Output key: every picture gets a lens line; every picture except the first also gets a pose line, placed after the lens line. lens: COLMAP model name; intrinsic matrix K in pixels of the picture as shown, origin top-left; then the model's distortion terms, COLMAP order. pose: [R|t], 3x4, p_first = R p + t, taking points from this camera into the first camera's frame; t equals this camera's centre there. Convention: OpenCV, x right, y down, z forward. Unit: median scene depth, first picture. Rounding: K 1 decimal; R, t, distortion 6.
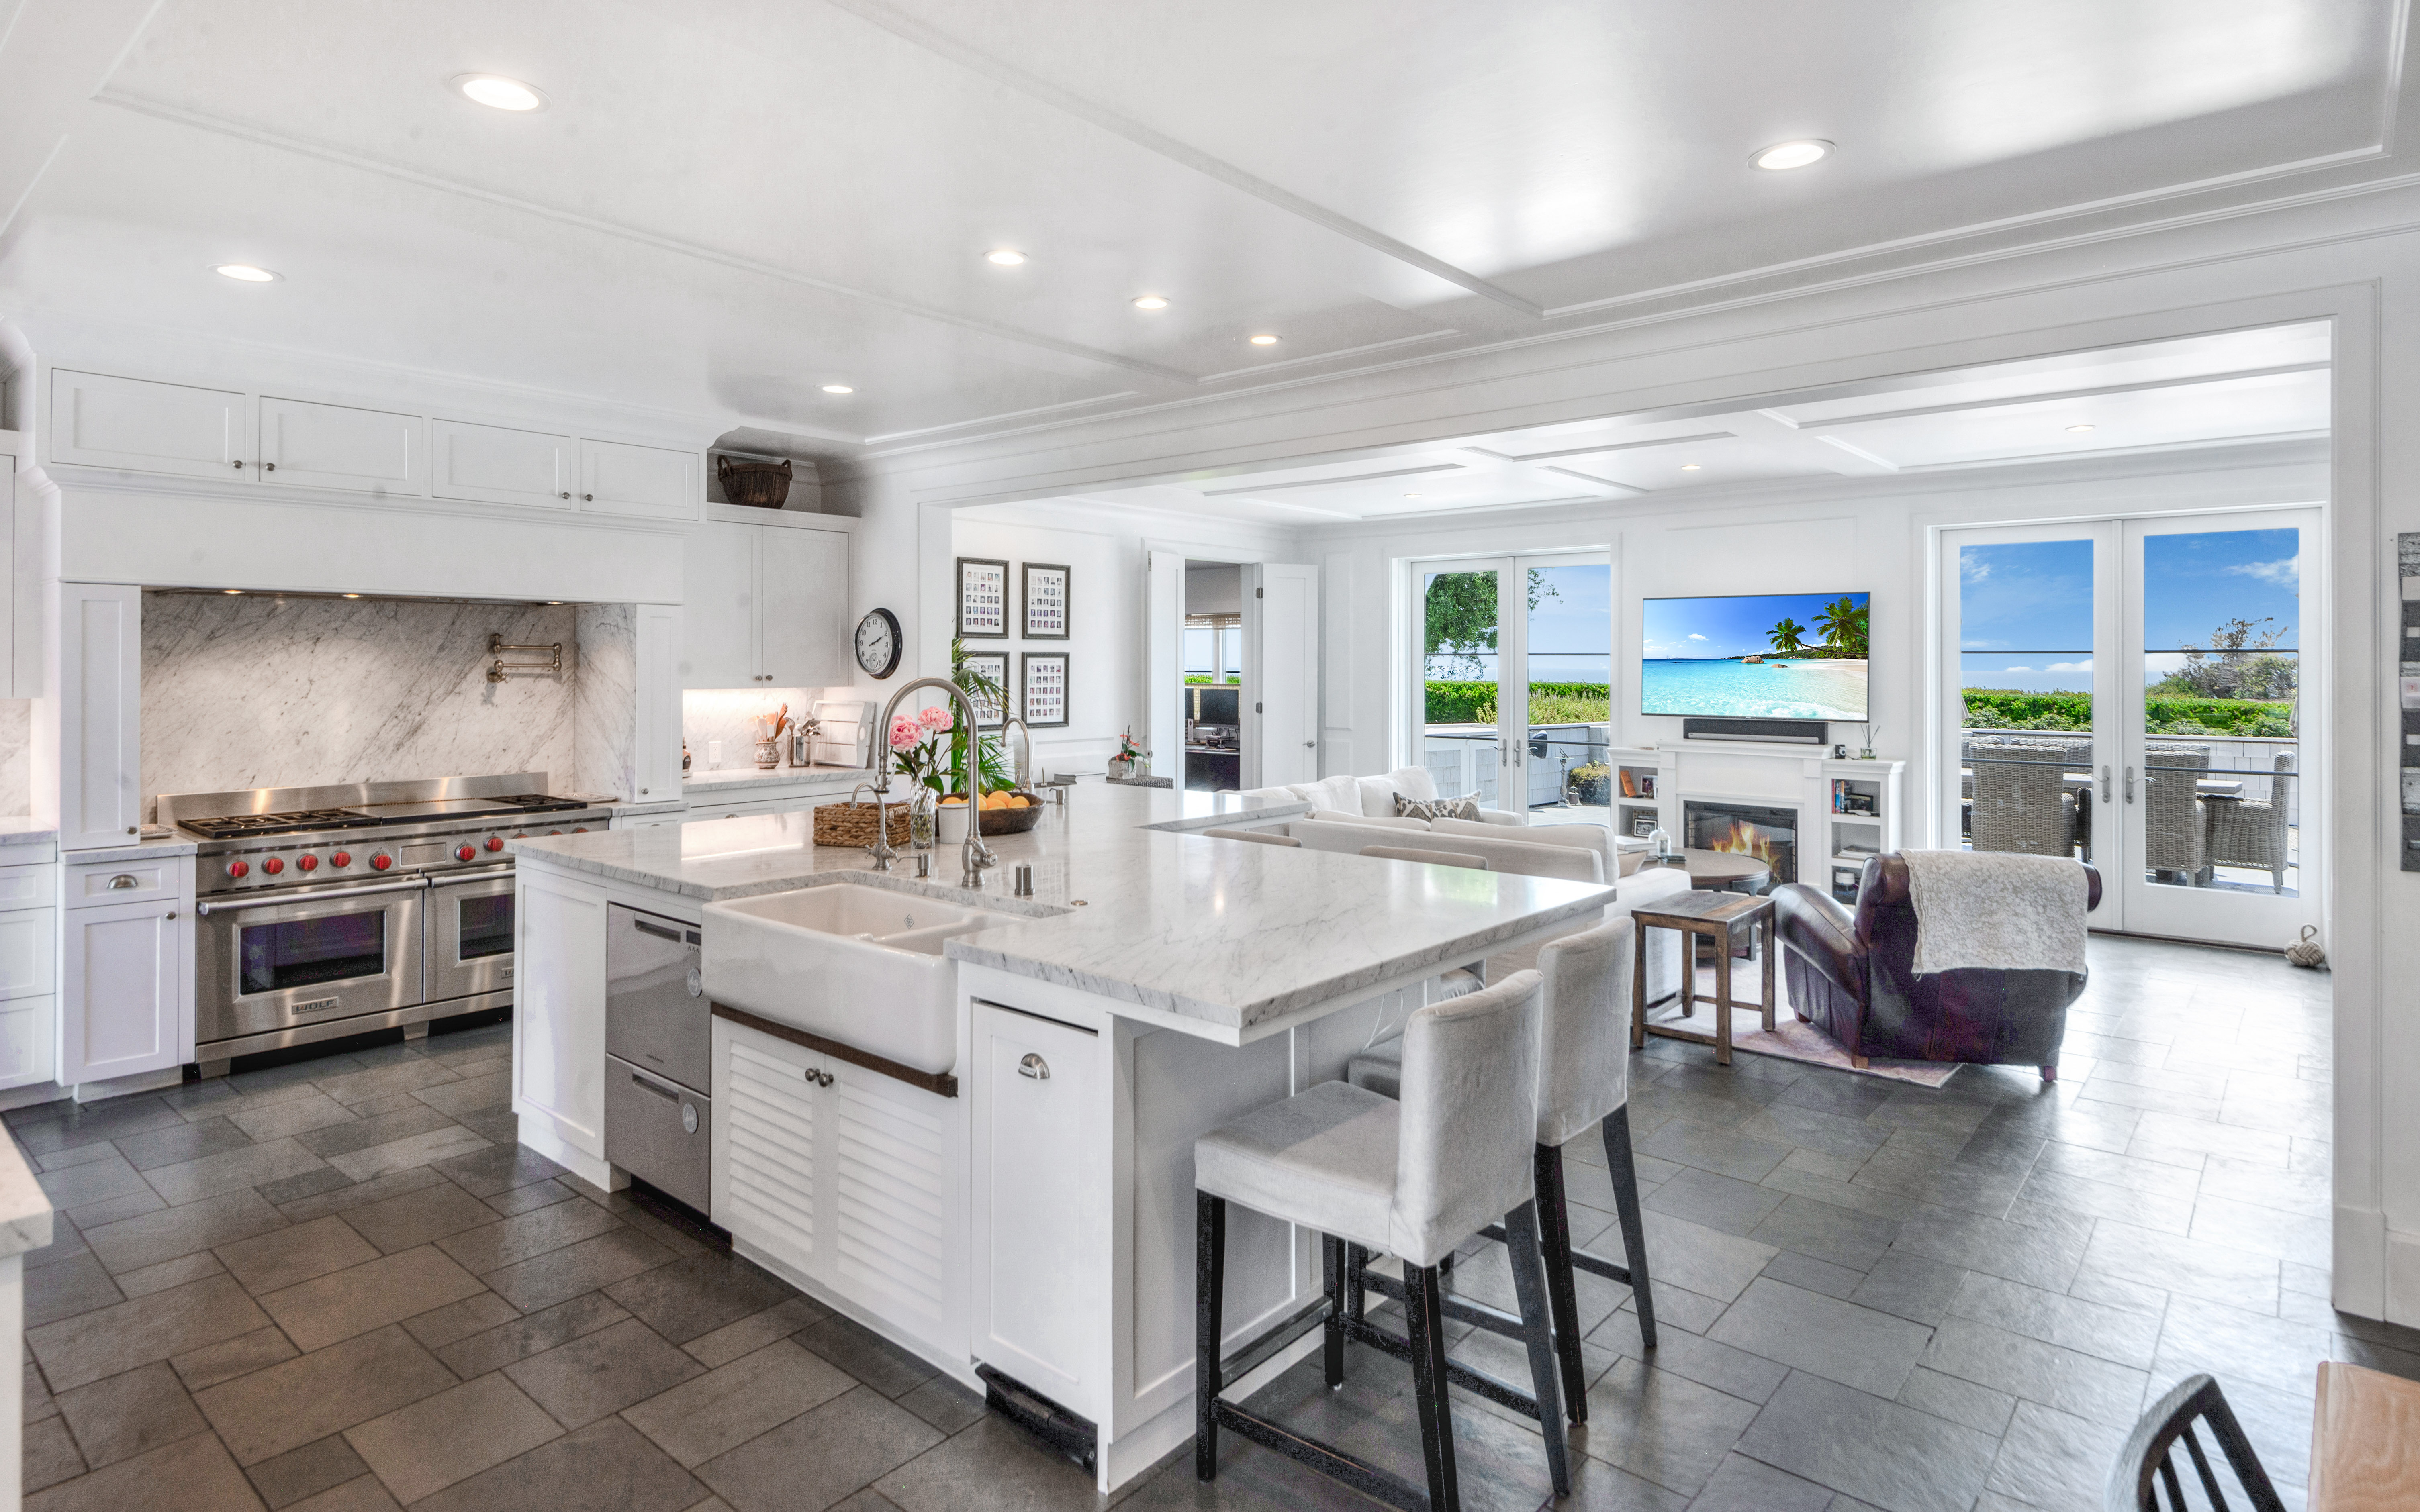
lens RADIAL K [[1280.0, 0, 1199.8], [0, 1280.0, 666.5], [0, 0, 1]] dist [0.057568, -0.041984]
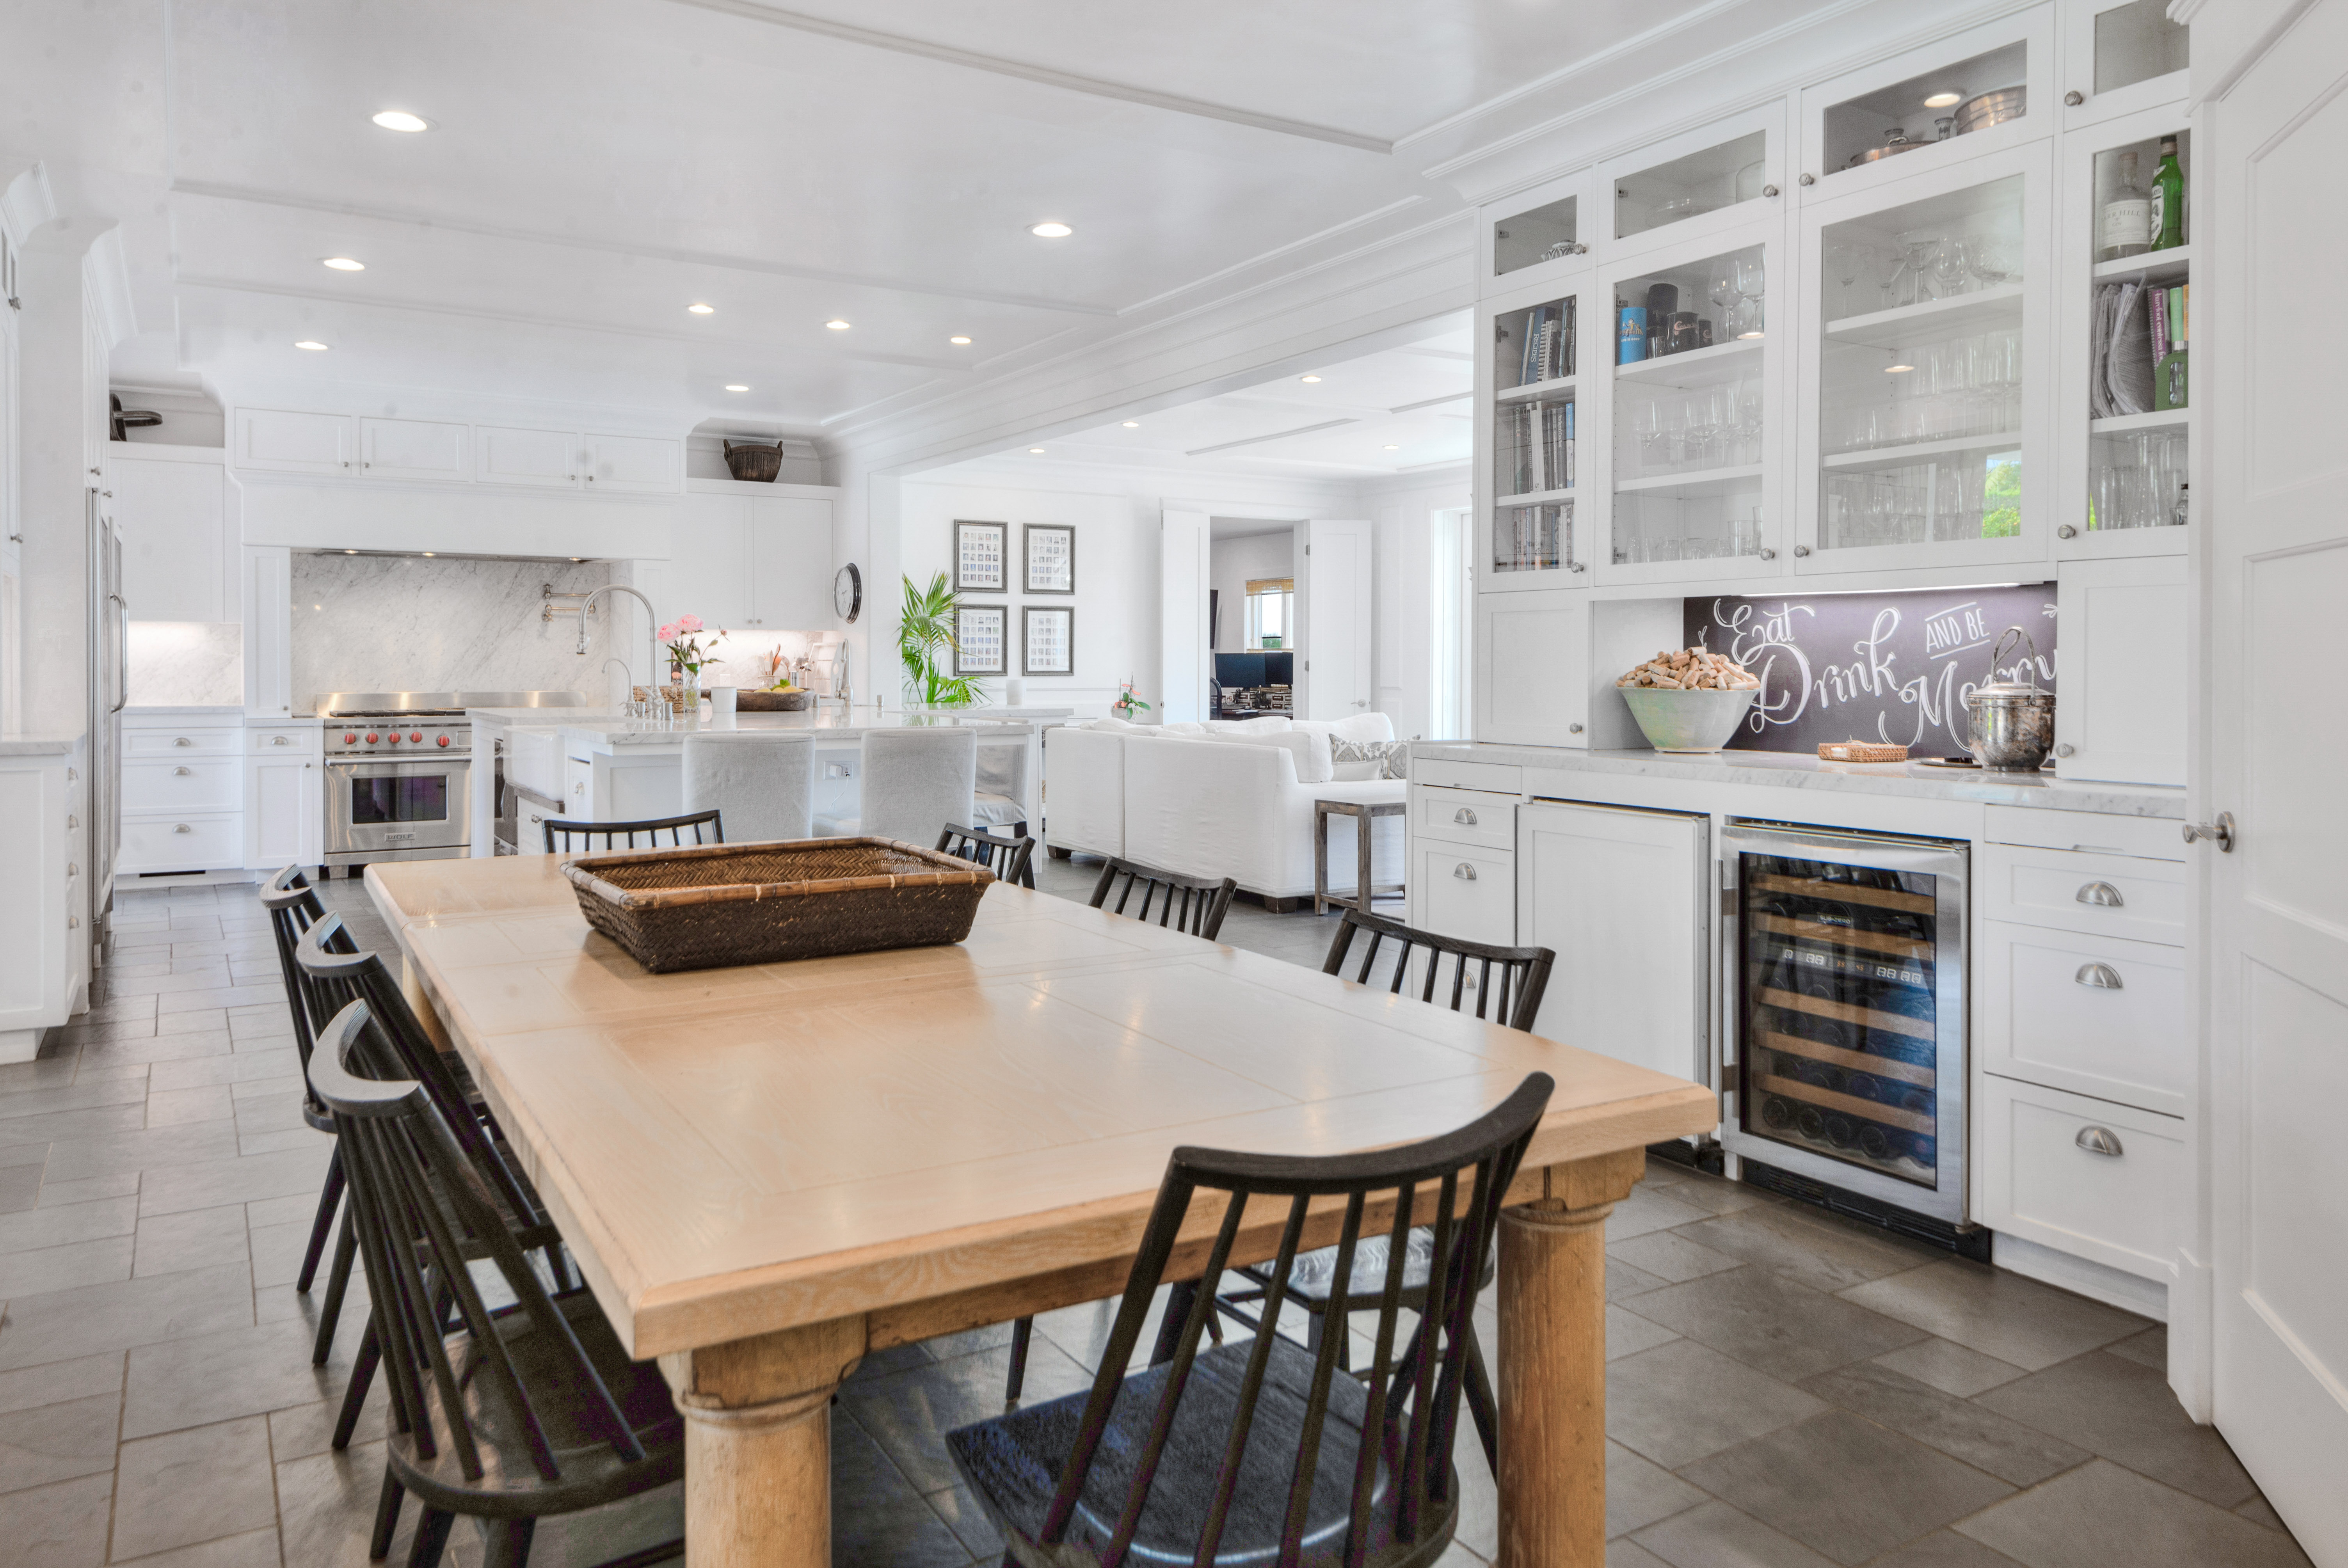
lens RADIAL K [[1601.4, 0, 1181.9], [0, 1601.4, 680.5], [0, 0, 1]] dist [0.034892, 0.000023]
pose [[0.954072, 0.002159, -0.299569, 0.489288], [-0.000282, 0.999980, 0.006308, 0.053675], [0.299577, -0.005933, 0.954054, -0.319797]]
